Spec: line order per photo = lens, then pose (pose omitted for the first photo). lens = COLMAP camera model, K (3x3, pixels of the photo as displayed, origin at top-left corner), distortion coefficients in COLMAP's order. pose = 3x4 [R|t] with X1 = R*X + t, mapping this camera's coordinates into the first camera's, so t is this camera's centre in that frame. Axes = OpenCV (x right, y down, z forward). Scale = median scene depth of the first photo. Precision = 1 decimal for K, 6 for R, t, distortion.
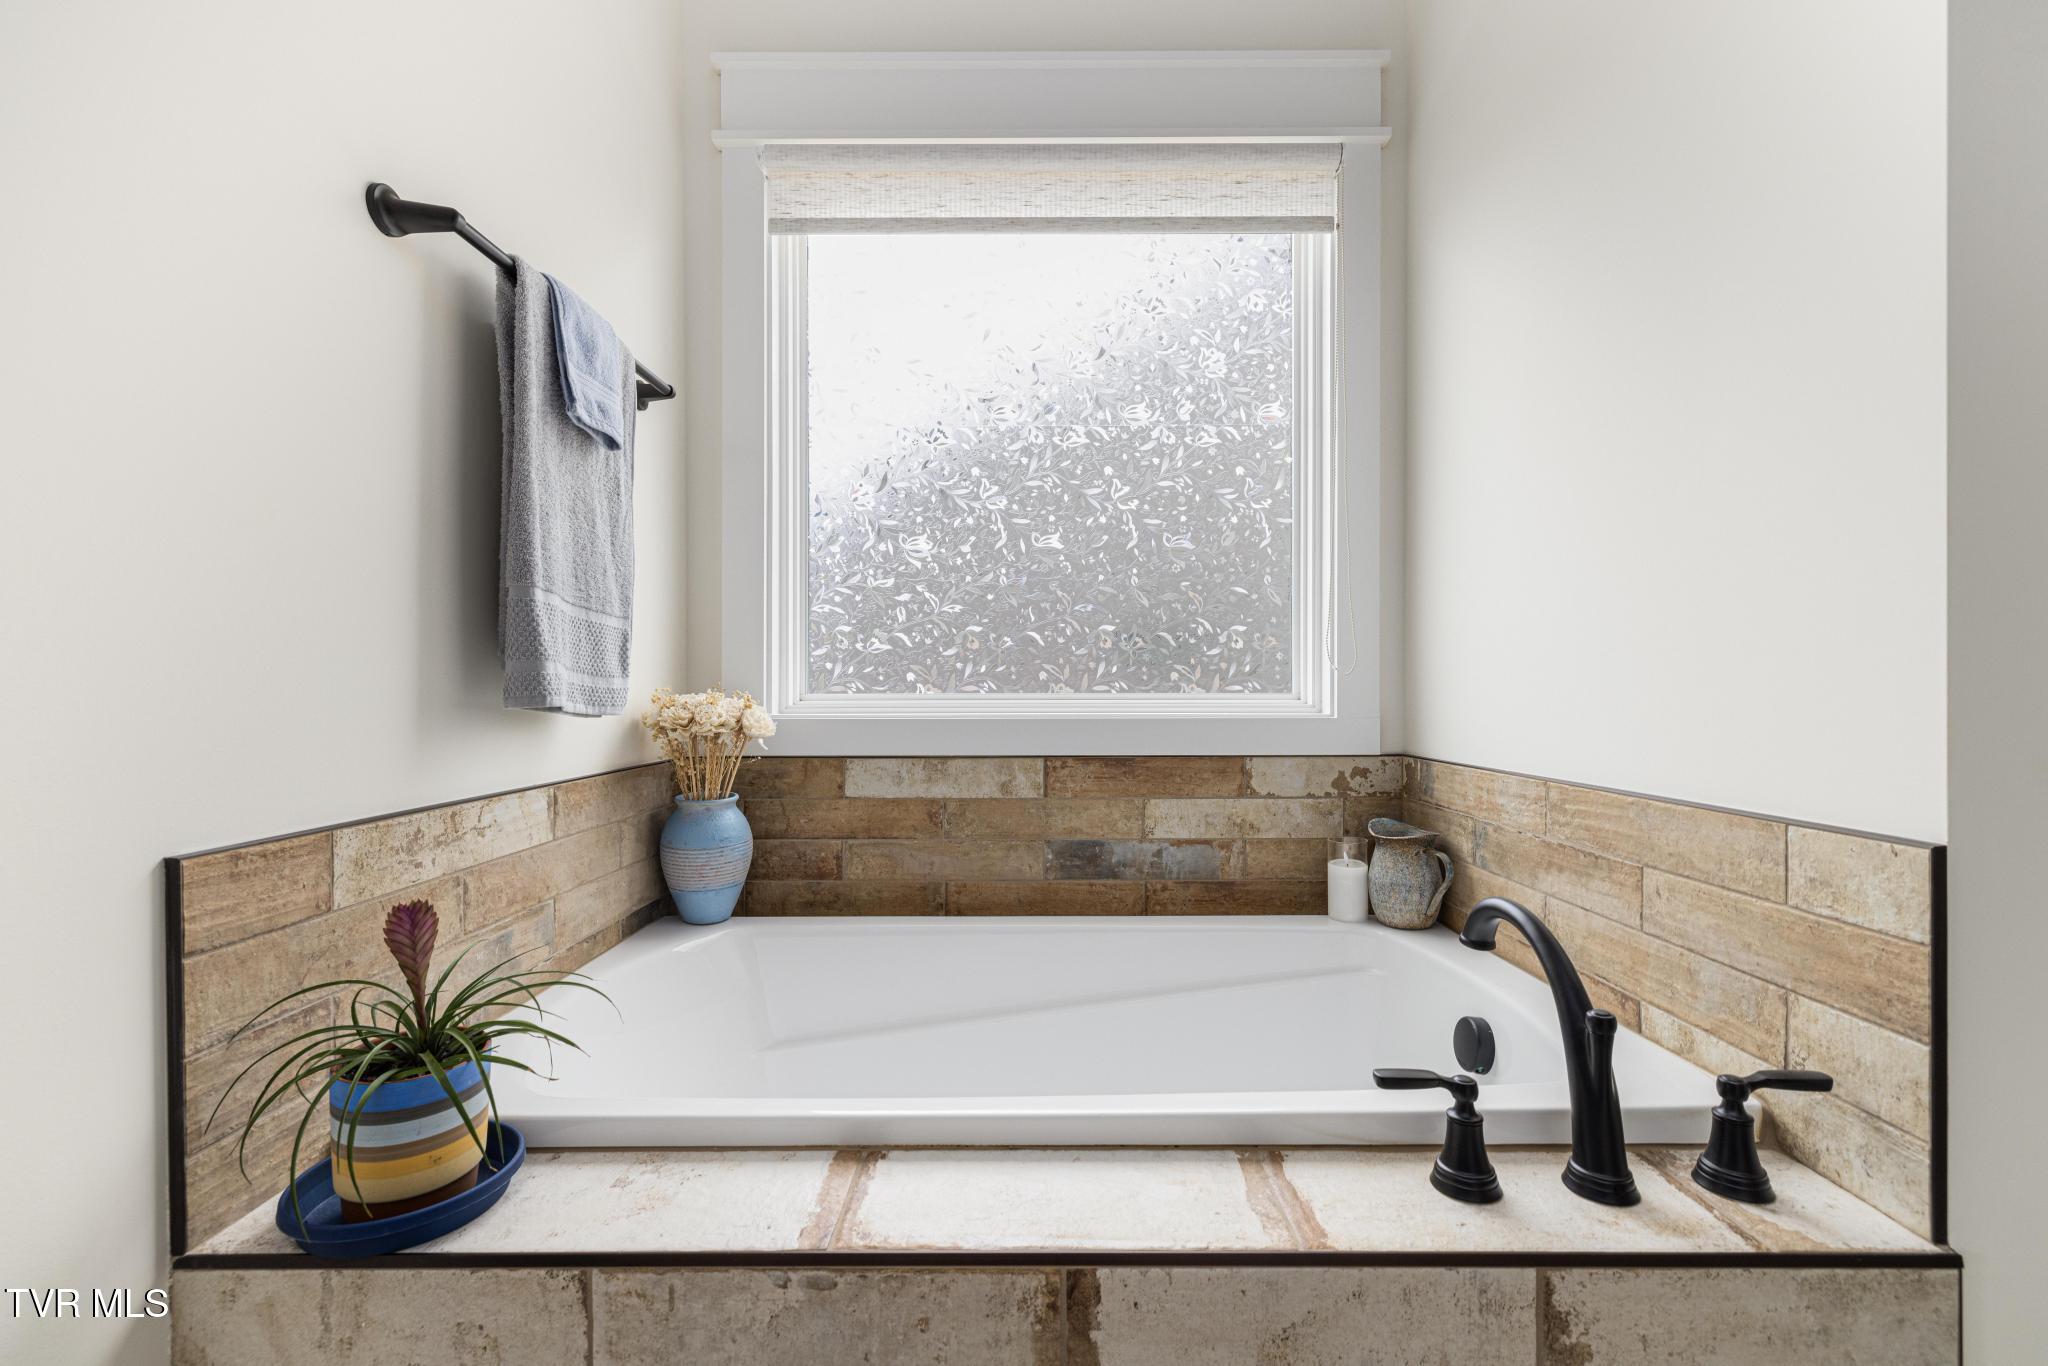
lens RADIAL K [[872.6, 0, 1021.4], [0, 872.6, 689.8], [0, 0, 1]] dist [0.000824, -0.000645]
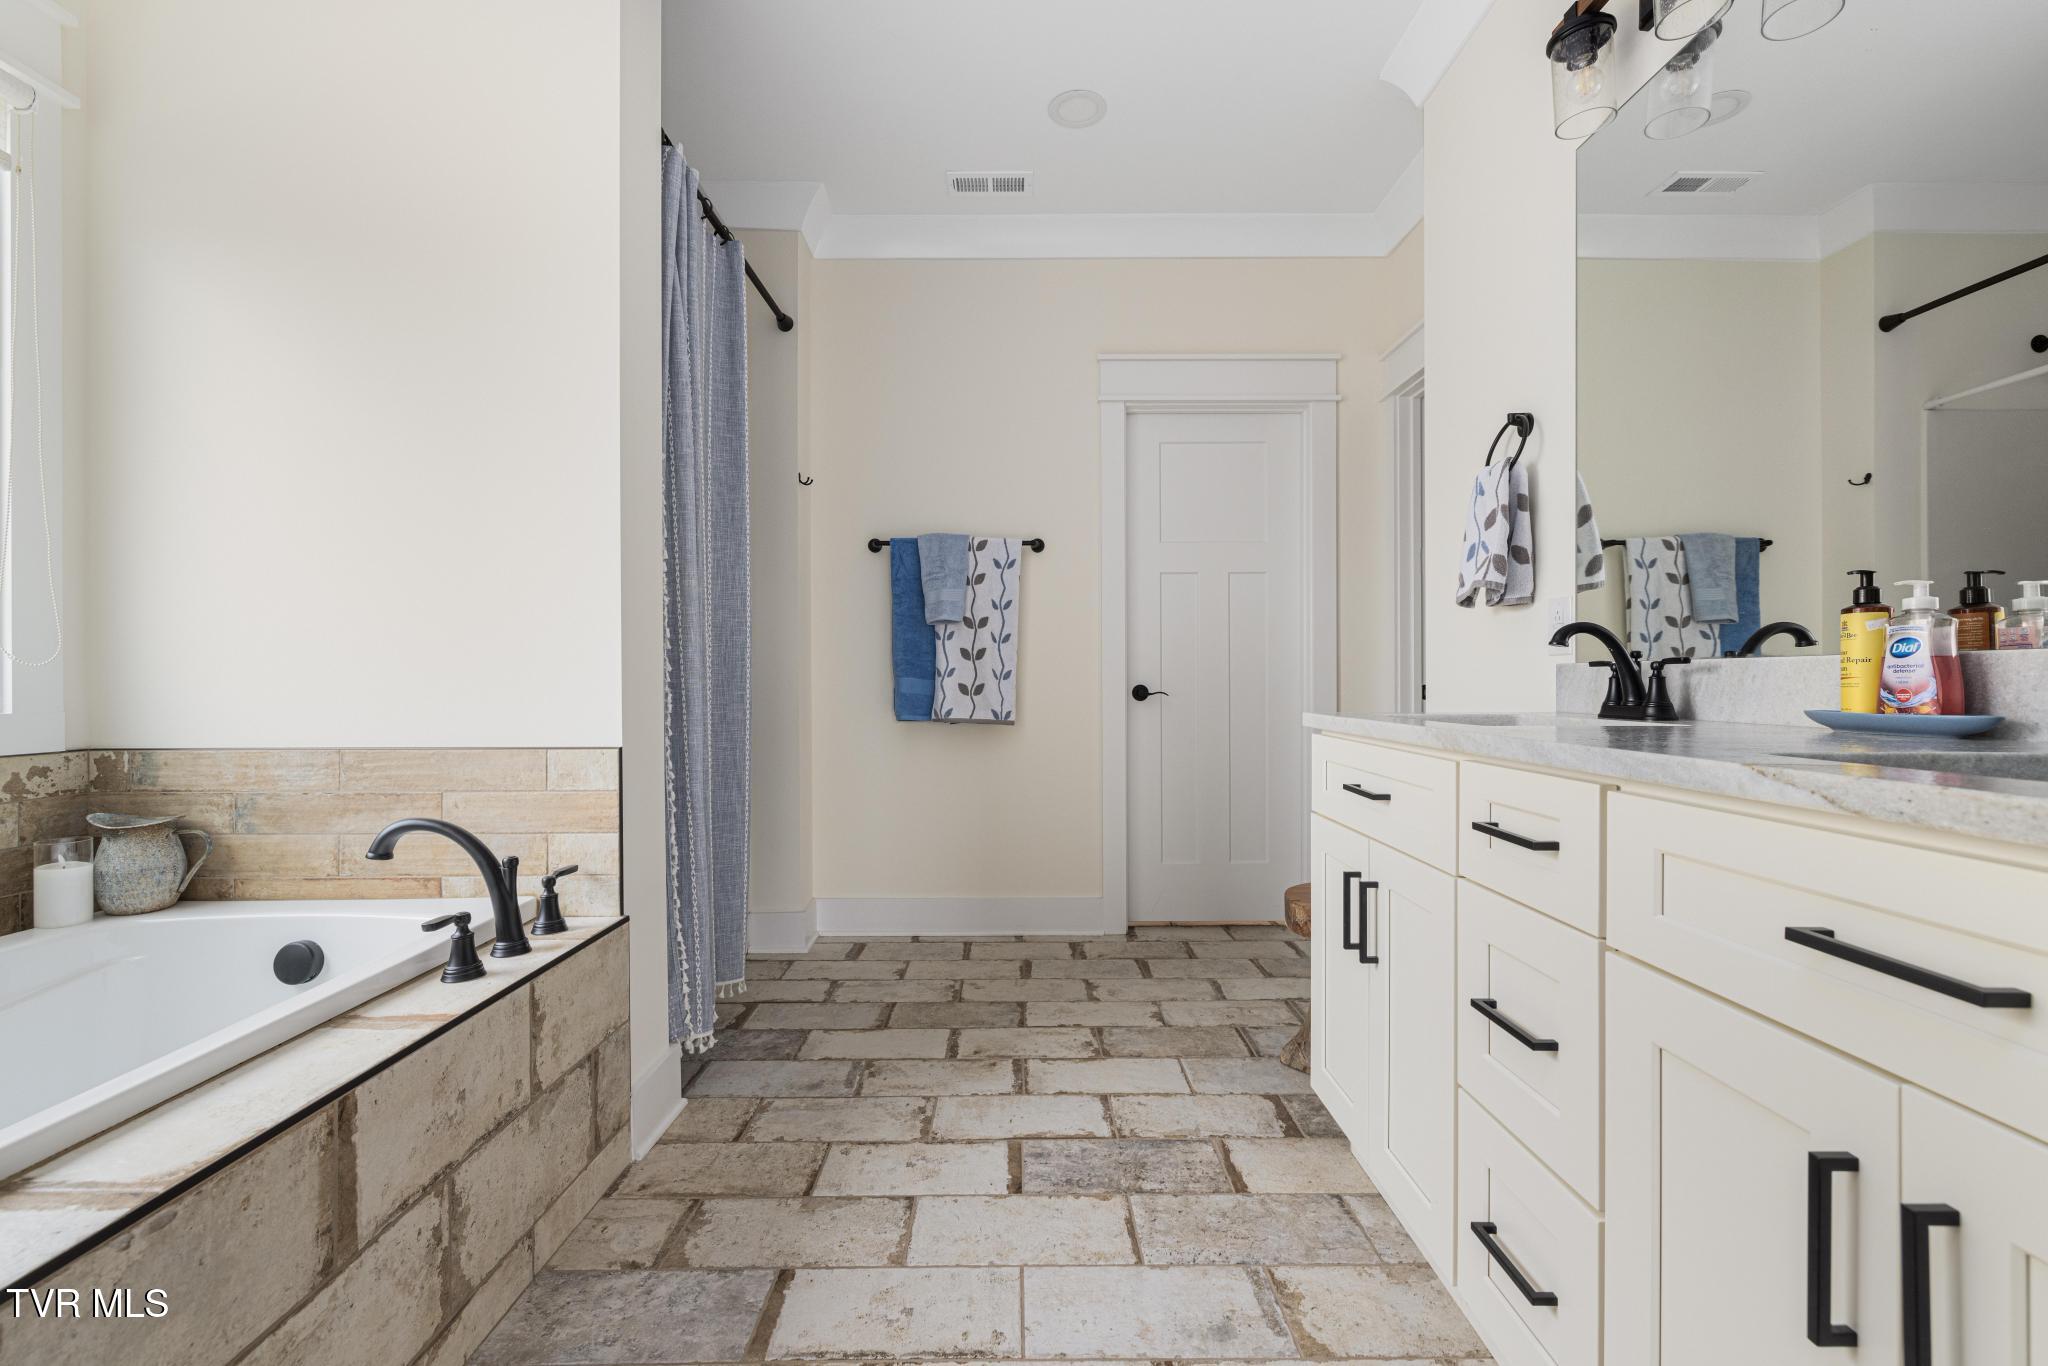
lens RADIAL K [[885.4, 0, 1024.0], [0, 885.4, 683.0], [0, 0, 1]] dist [0.000983, 0.000146]
pose [[-0.010087, 0.001052, 0.999949, -1.205015], [0.001391, 0.999998, -0.001038, 0.007158], [-0.999948, 0.001380, -0.010089, -0.061052]]
